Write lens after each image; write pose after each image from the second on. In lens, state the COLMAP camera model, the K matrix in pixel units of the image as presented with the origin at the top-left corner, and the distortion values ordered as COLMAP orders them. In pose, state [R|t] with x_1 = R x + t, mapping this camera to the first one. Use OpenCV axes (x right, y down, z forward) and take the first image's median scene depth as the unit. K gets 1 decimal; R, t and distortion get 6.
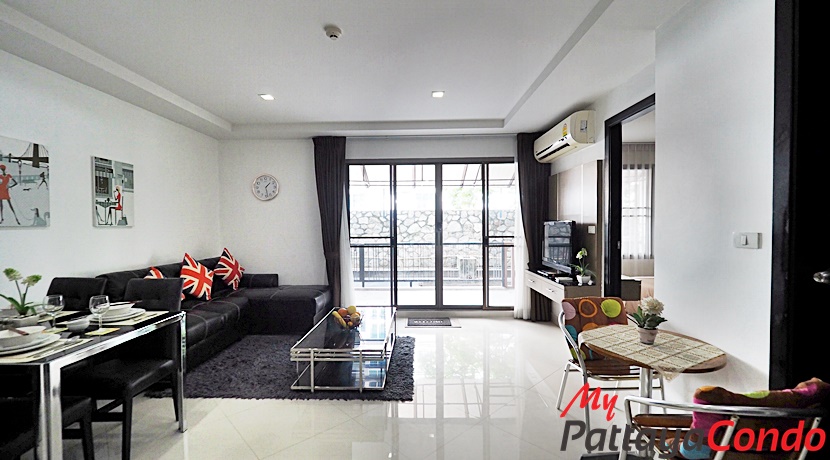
lens RADIAL K [[353.2, 0, 416.0], [0, 353.2, 228.5], [0, 0, 1]] dist [-0.001010, -0.000044]
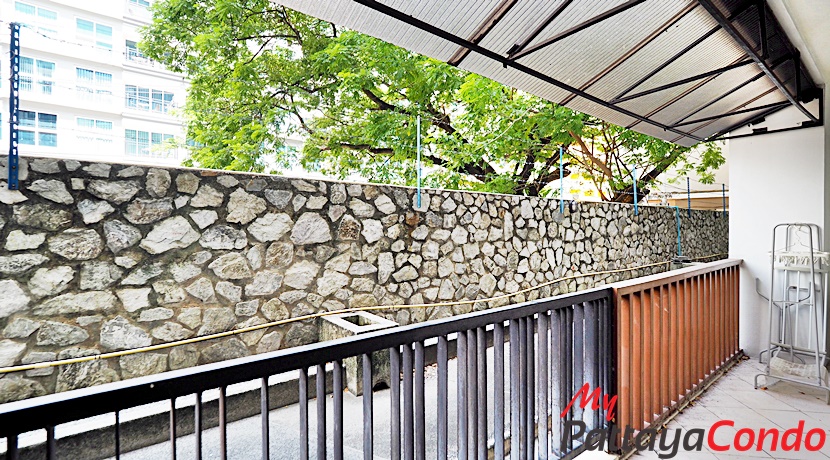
lens RADIAL K [[371.7, 0, 413.8], [0, 371.7, 230.1], [0, 0, 1]] dist [-0.000917, -0.000032]
pose [[0.790715, -0.000106, 0.612185, -0.033277], [0.008398, 0.999908, -0.010674, 0.000849], [-0.612127, 0.013581, 0.790643, 0.657196]]
